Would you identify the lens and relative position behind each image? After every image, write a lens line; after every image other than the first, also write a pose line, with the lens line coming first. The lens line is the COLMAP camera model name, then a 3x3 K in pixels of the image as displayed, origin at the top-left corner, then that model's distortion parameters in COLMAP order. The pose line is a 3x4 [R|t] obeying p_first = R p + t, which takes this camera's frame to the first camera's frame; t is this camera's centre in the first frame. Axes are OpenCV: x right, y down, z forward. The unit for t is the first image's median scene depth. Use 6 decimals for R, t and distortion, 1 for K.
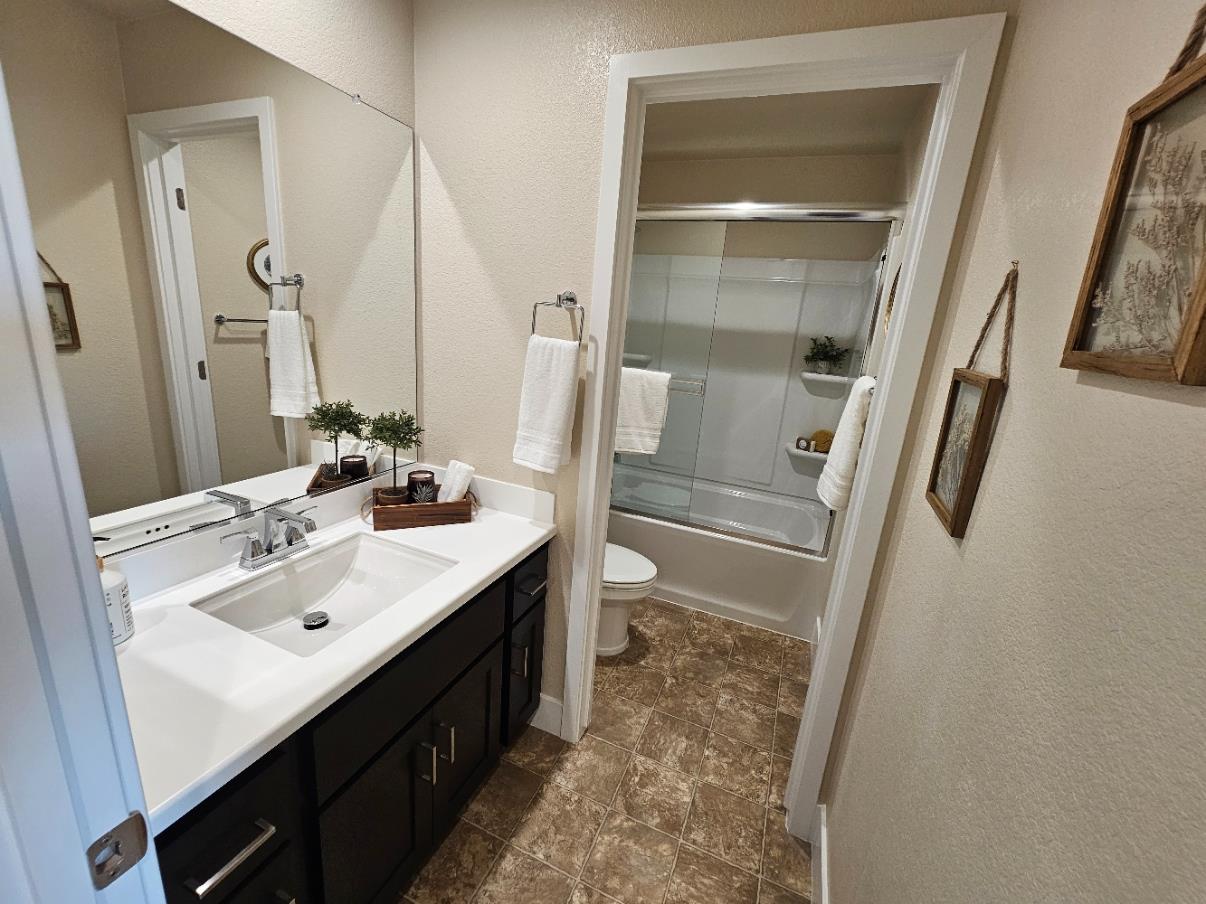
lens RADIAL K [[494.3, 0, 601.0], [0, 494.3, 459.8], [0, 0, 1]] dist [0.003632, 0.000102]
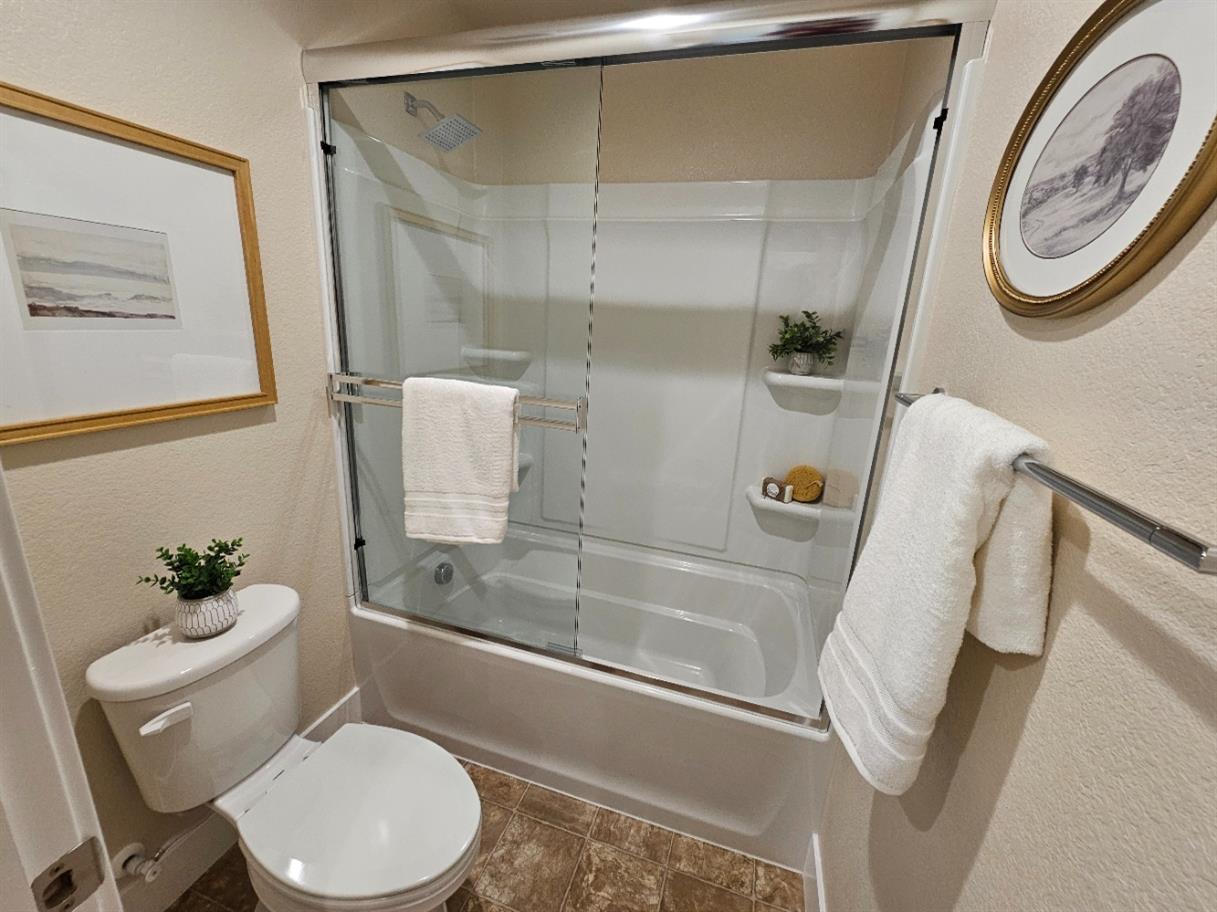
lens RADIAL K [[498.9, 0, 611.5], [0, 498.9, 448.0], [0, 0, 1]] dist [0.003632, 0.000102]
pose [[0.996897, -0.043779, 0.065420, 0.171151], [0.043801, 0.999040, 0.001098, -0.092658], [-0.065405, 0.001771, 0.997857, 0.399979]]
